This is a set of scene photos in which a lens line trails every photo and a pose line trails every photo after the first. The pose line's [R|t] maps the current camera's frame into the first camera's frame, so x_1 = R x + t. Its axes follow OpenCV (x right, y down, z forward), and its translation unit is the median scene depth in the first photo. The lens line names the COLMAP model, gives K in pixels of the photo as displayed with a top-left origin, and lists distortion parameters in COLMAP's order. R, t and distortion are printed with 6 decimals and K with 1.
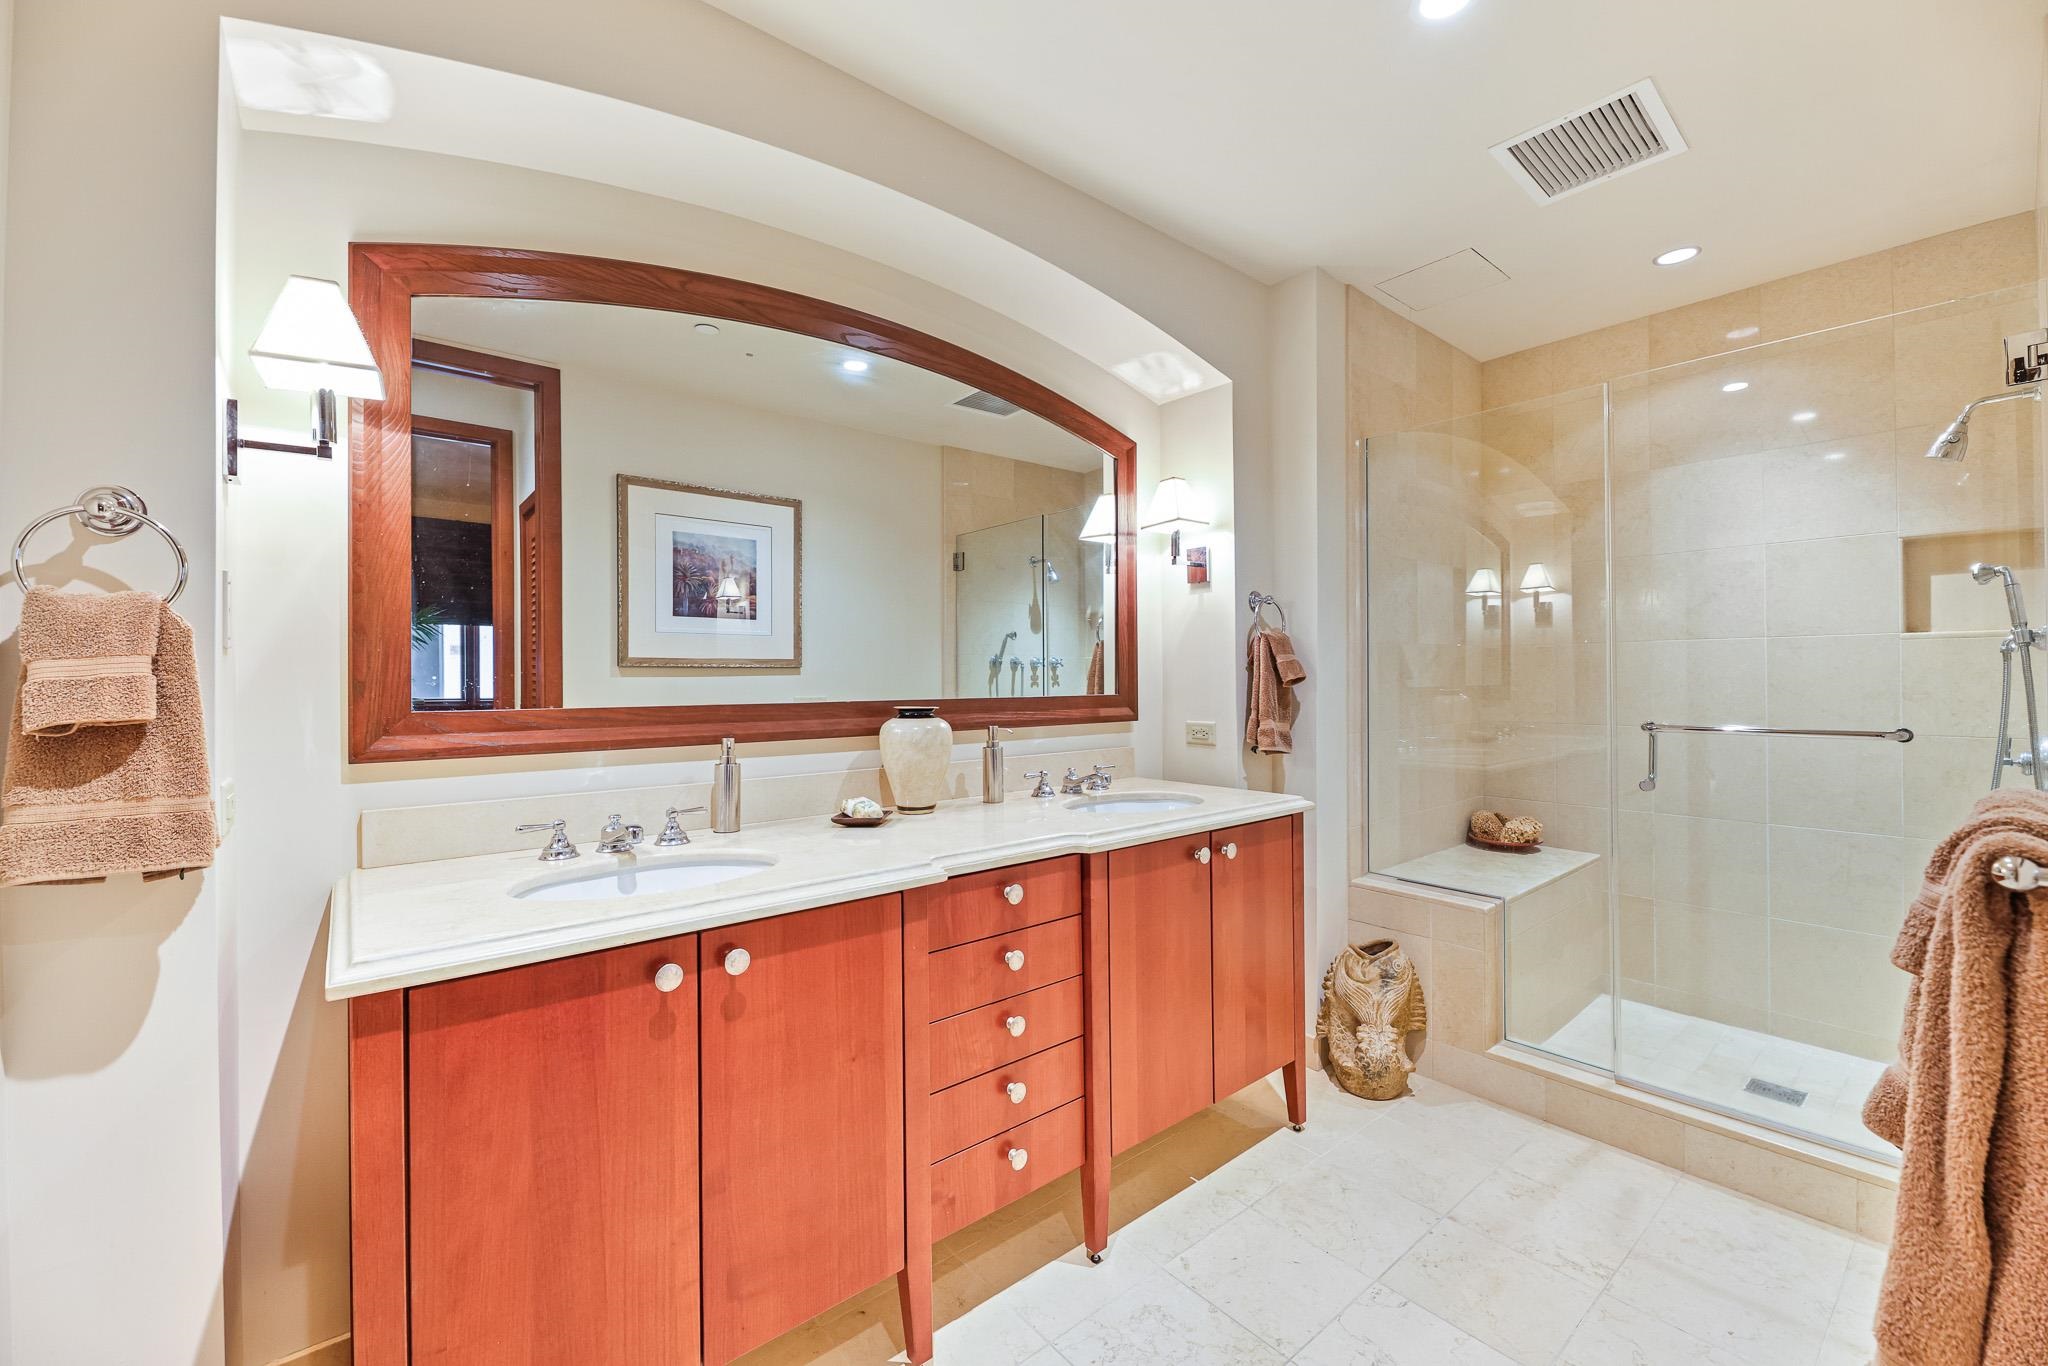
lens RADIAL K [[818.3, 0, 1013.2], [0, 818.3, 672.8], [0, 0, 1]] dist [-0.002375, -0.002211]
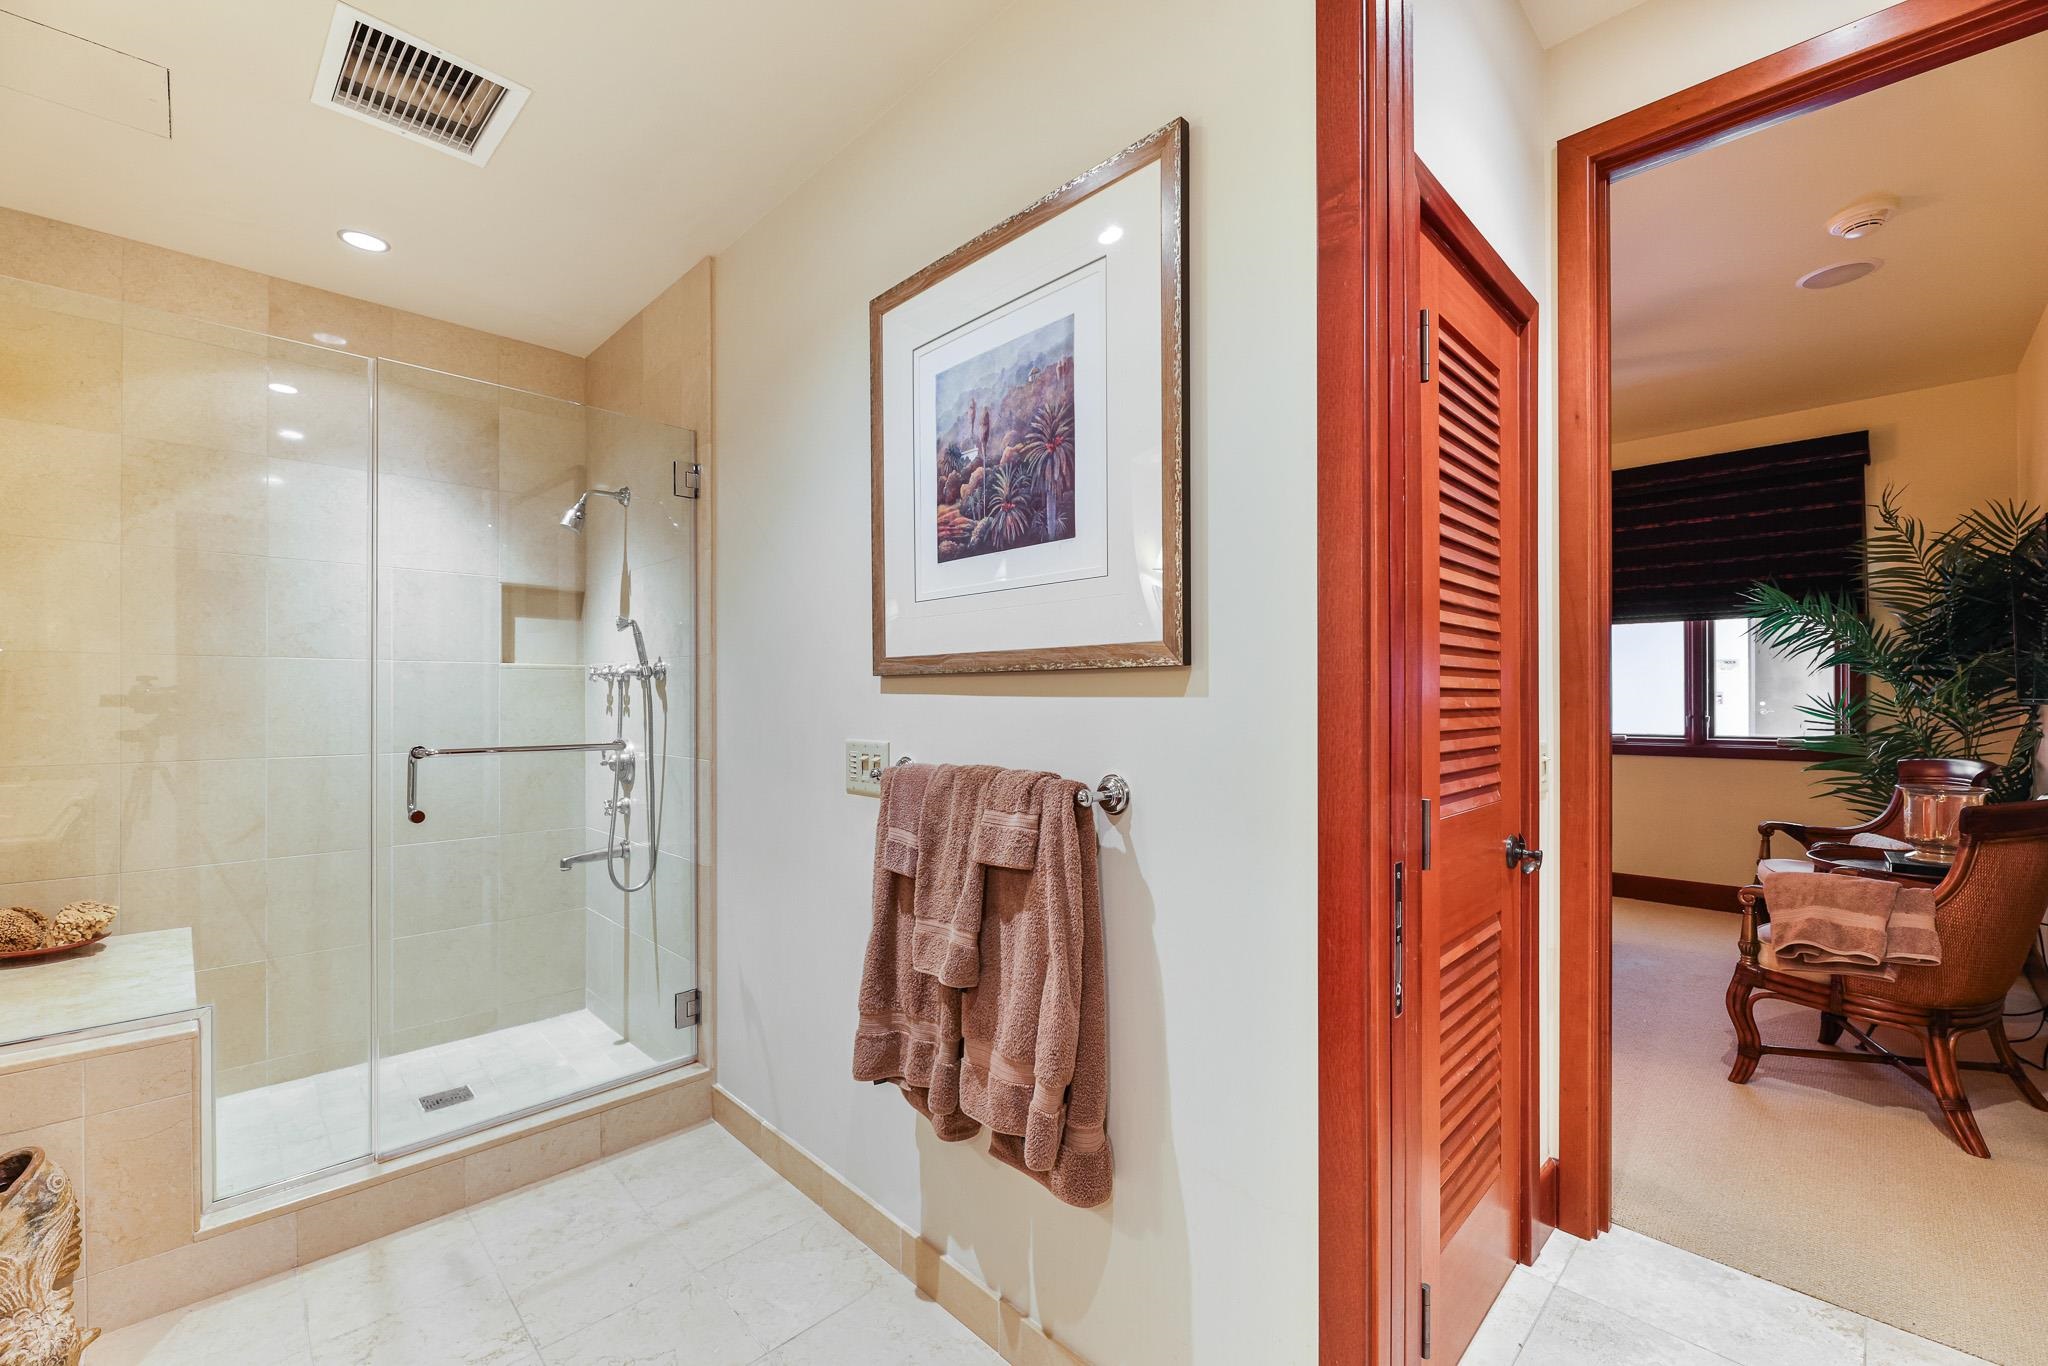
lens RADIAL K [[845.7, 0, 1024.9], [0, 845.7, 695.1], [0, 0, 1]] dist [-0.002998, -0.002225]
pose [[-0.100461, 0.009955, 0.994891, -0.201199], [-0.006034, 0.999925, -0.010614, 0.005920], [-0.994923, -0.007069, -0.100393, 0.352649]]
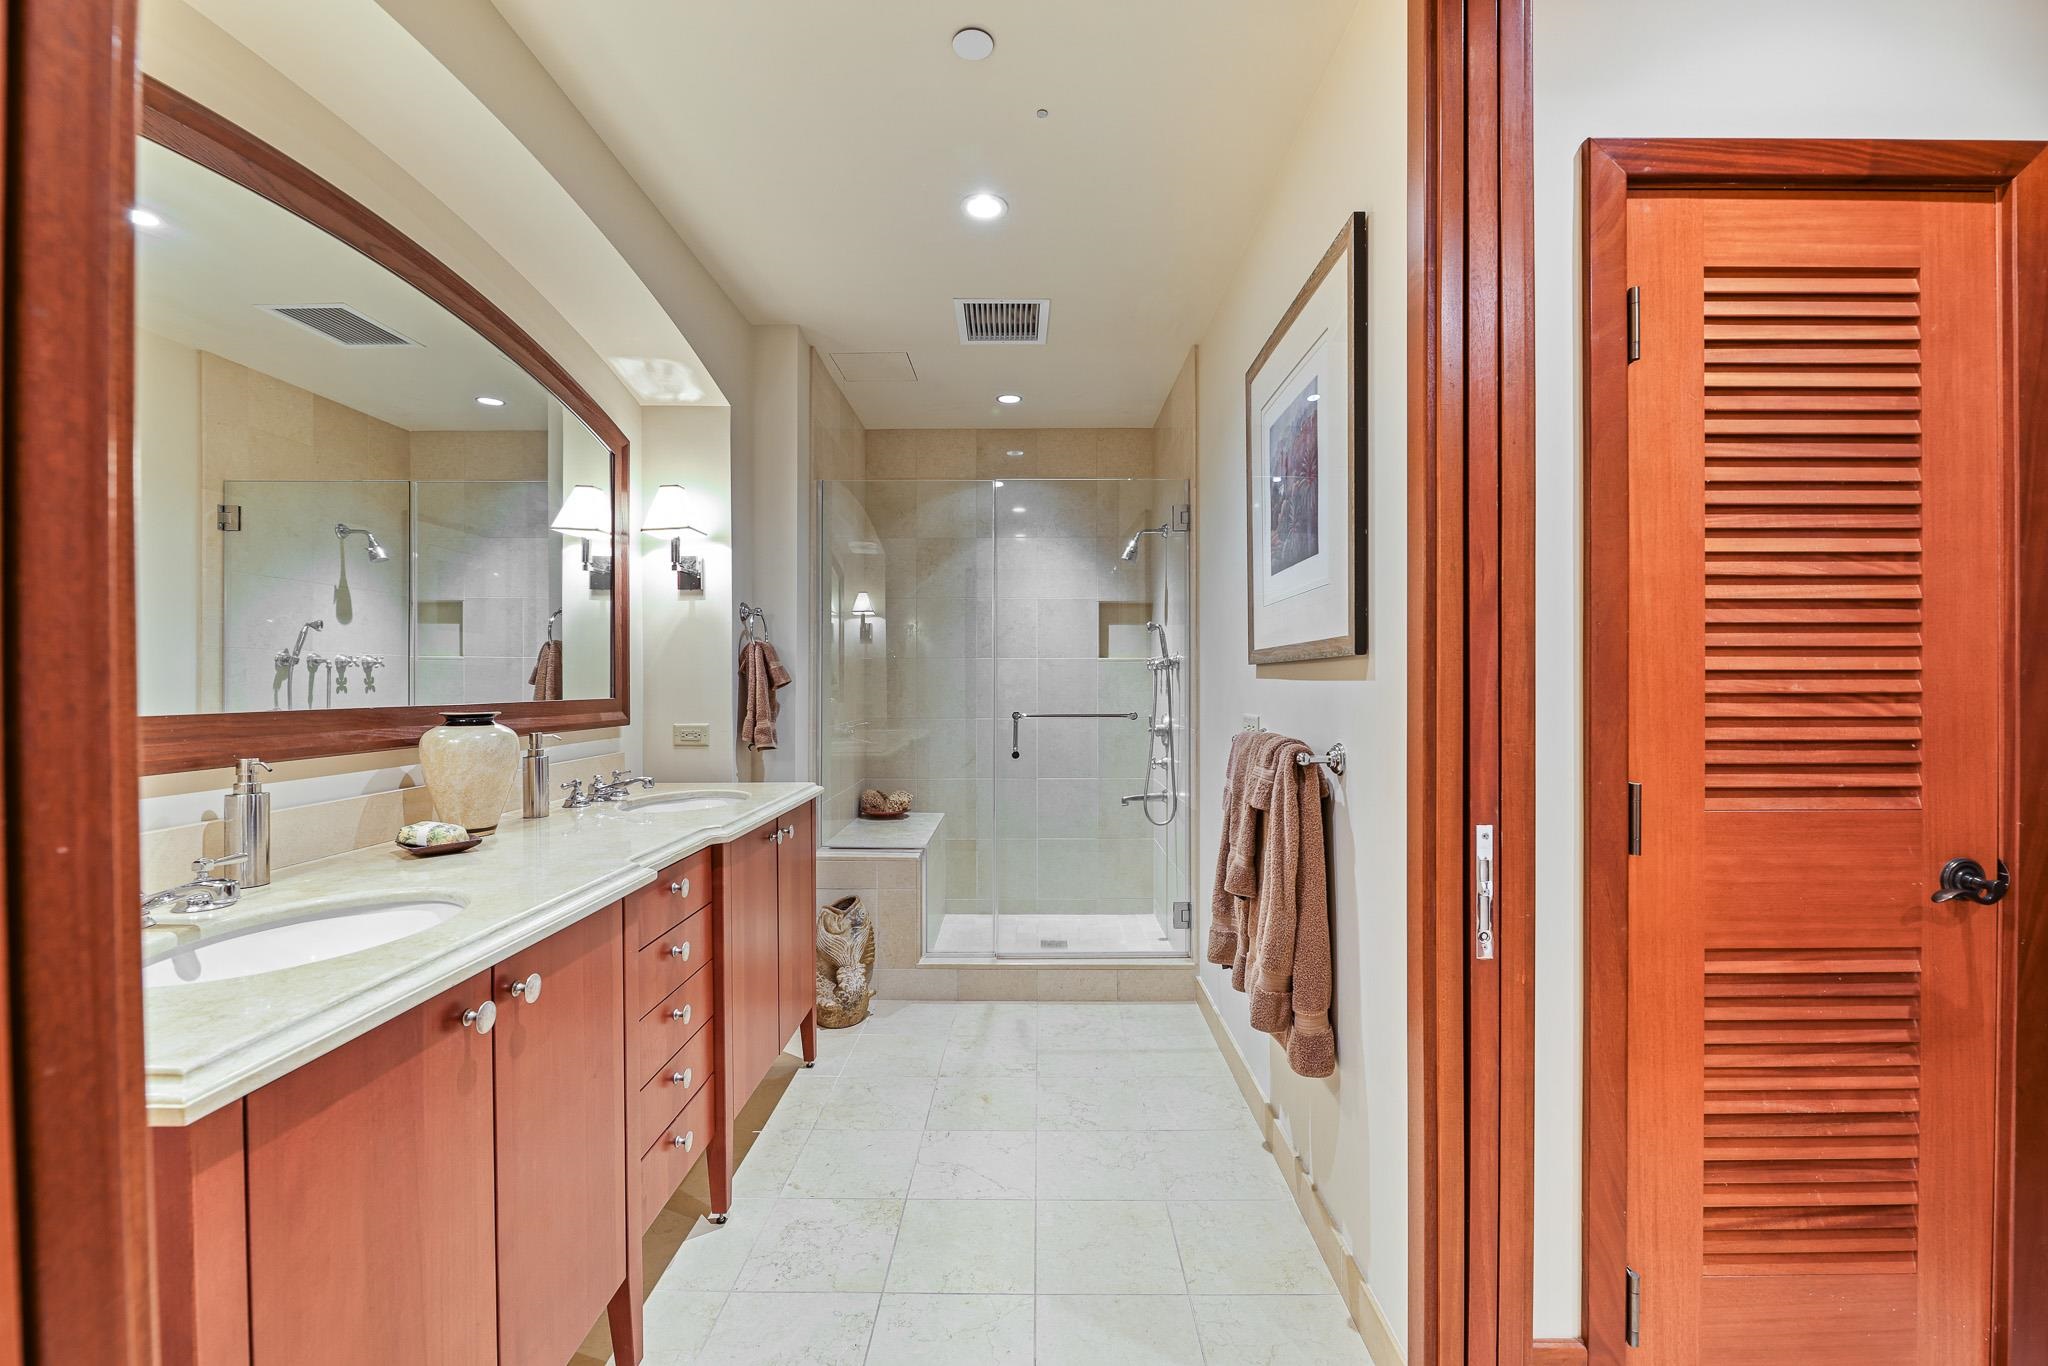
lens RADIAL K [[845.7, 0, 1012.8], [0, 845.7, 684.6], [0, 0, 1]] dist [-0.002998, -0.002225]
pose [[0.648915, 0.004422, 0.760848, -0.350267], [-0.008565, 0.999962, 0.001492, 0.005299], [-0.760813, -0.007485, 0.648928, -0.005856]]
